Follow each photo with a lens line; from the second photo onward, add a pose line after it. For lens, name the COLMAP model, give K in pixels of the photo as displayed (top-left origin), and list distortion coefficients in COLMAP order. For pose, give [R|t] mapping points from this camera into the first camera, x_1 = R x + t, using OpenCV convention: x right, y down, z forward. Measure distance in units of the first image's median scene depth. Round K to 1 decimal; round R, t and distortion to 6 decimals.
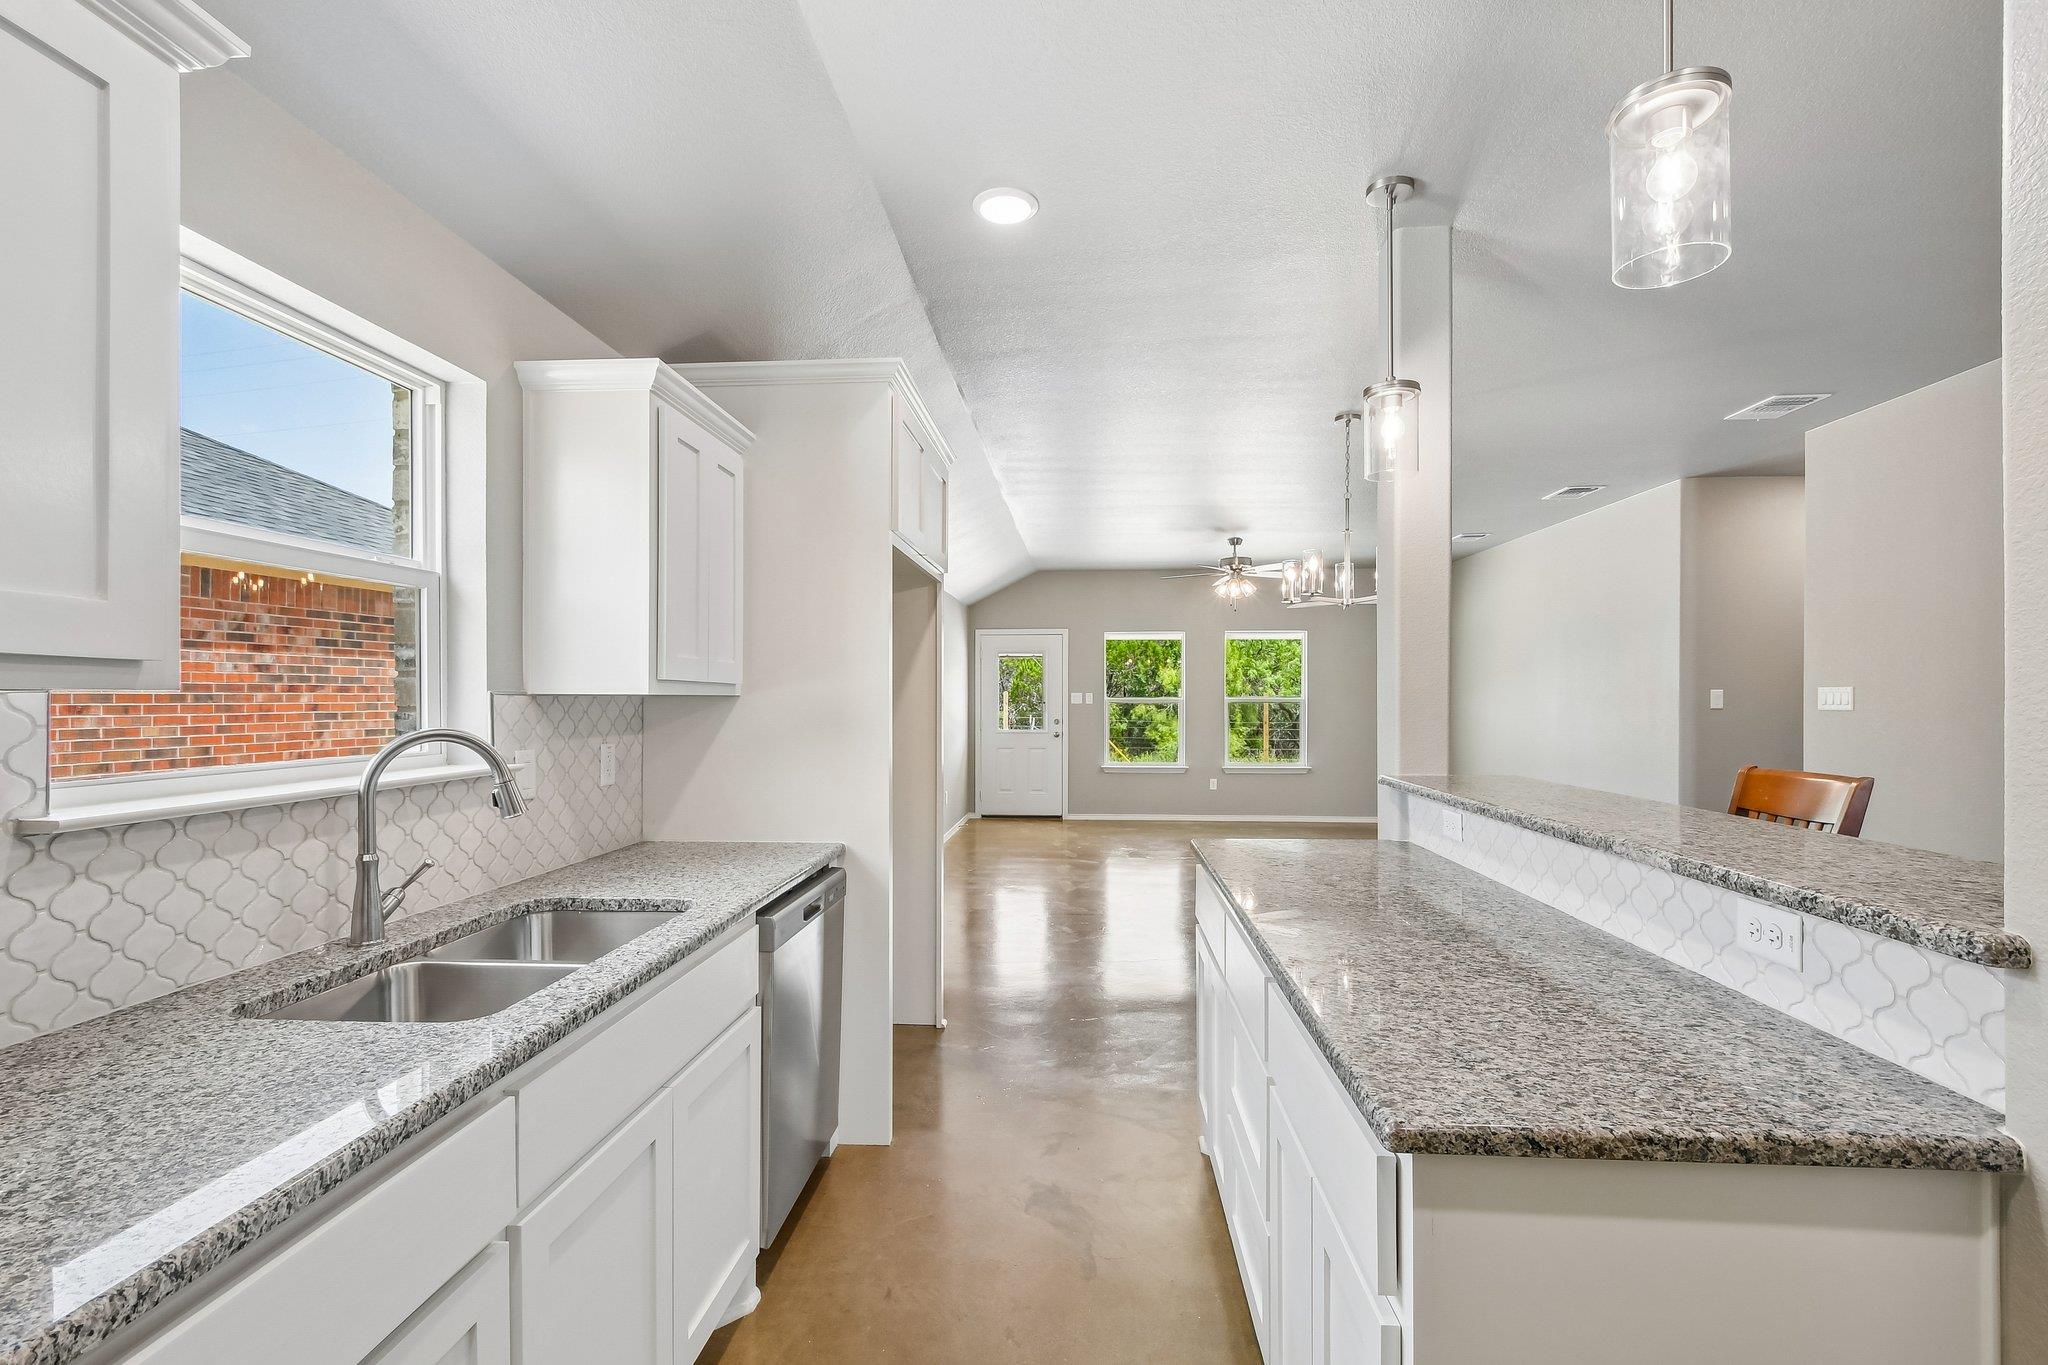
lens RADIAL K [[909.6, 0, 1021.0], [0, 909.6, 692.0], [0, 0, 1]] dist [0.005483, -0.004704]
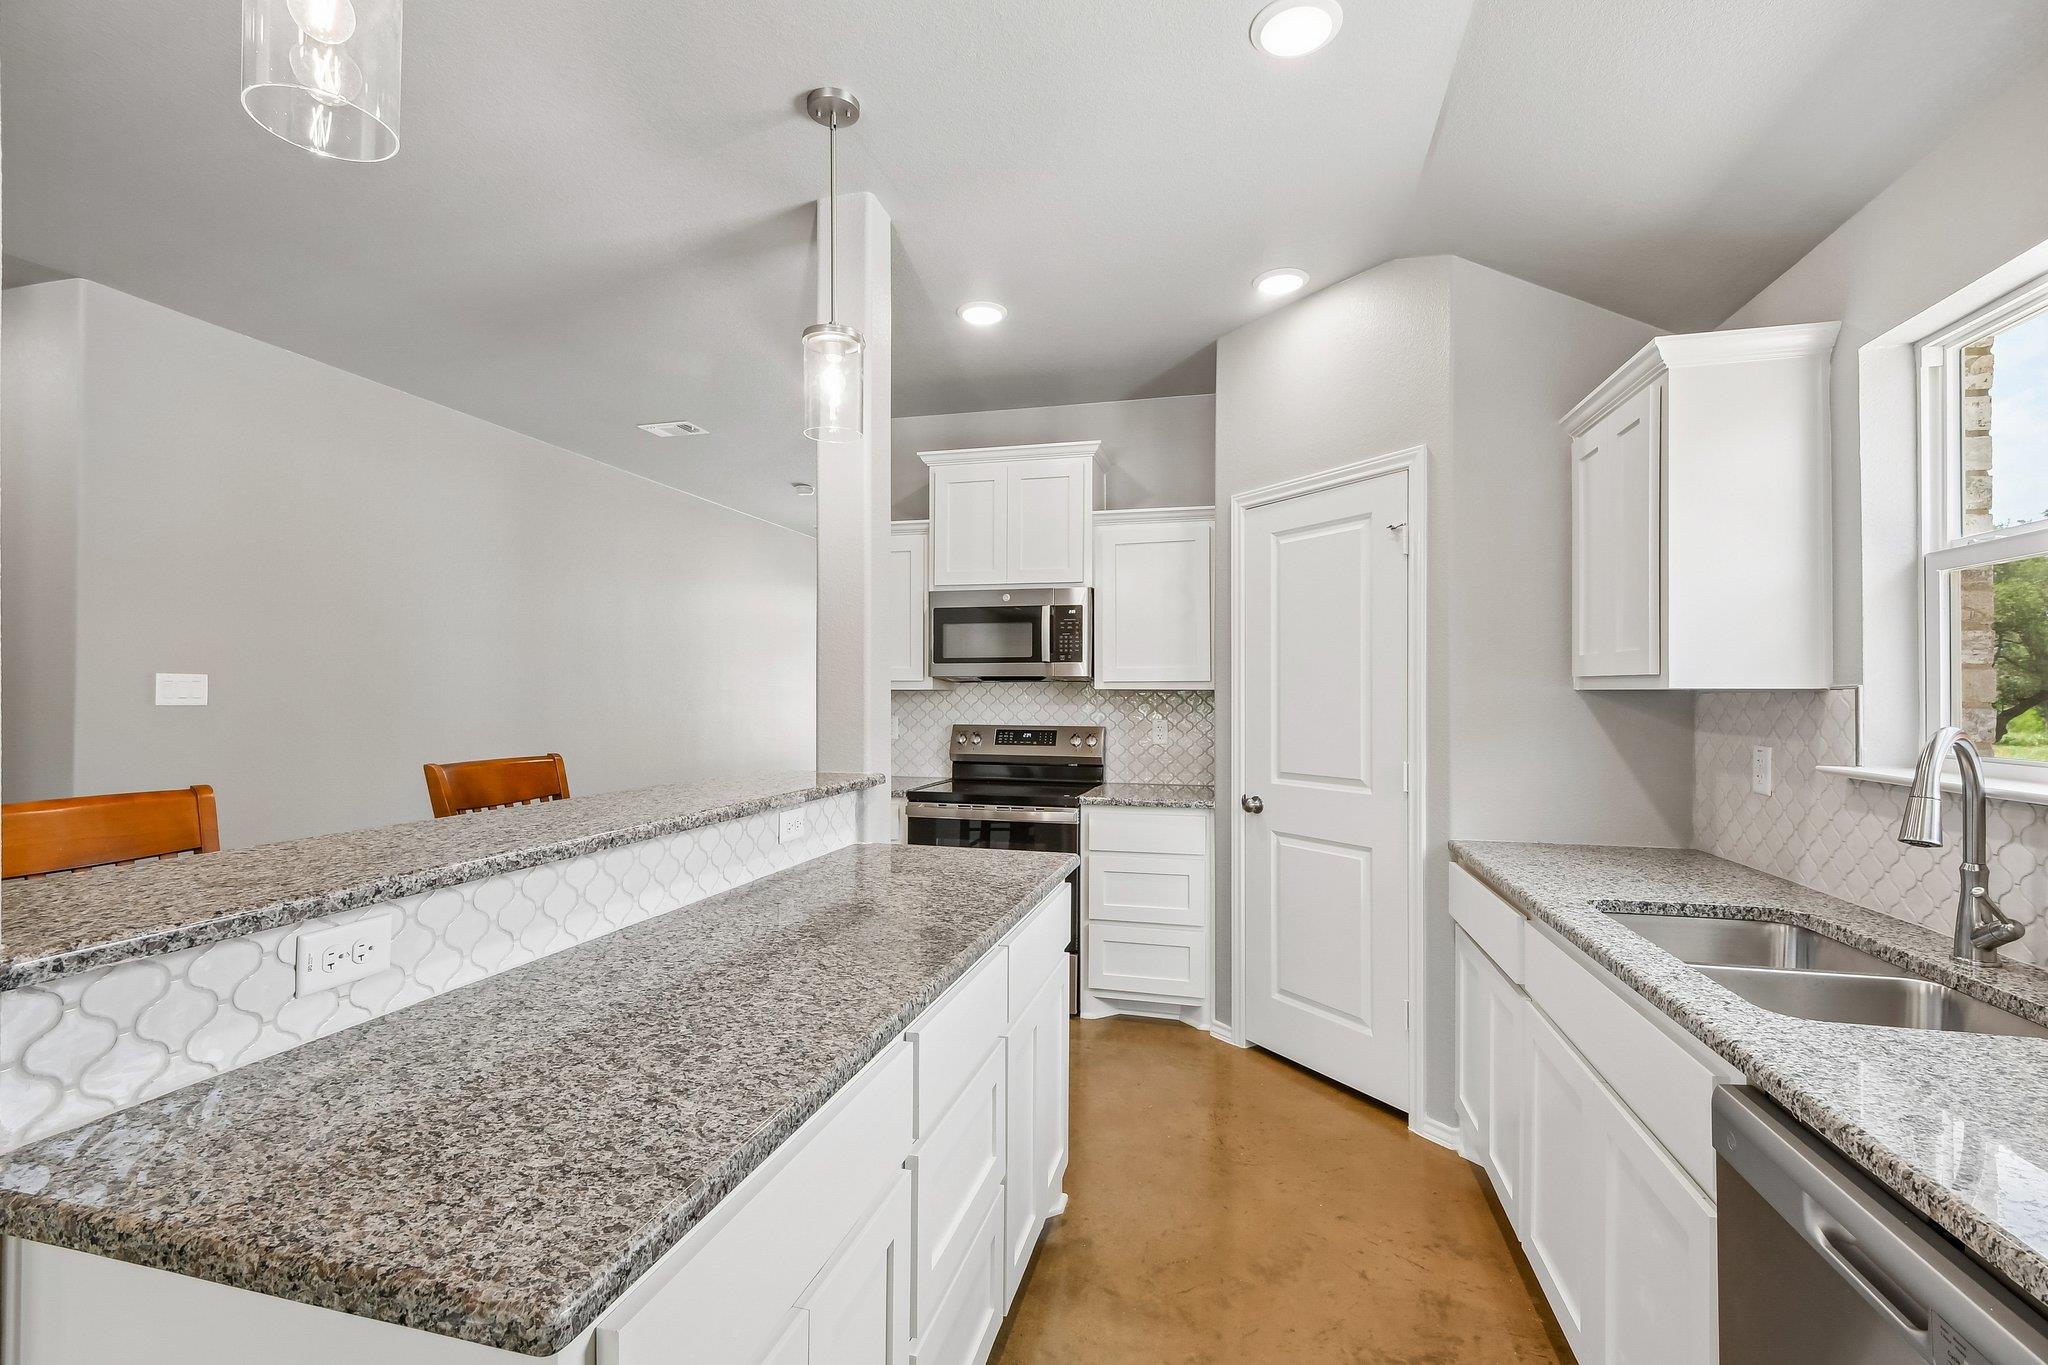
lens RADIAL K [[909.6, 0, 1013.9], [0, 909.6, 685.7], [0, 0, 1]] dist [0.005483, -0.004704]
pose [[-0.983669, 0.000400, 0.179986, 0.012805], [-0.002750, 0.999847, -0.017252, 0.003816], [-0.179965, -0.017465, -0.983518, 0.424061]]
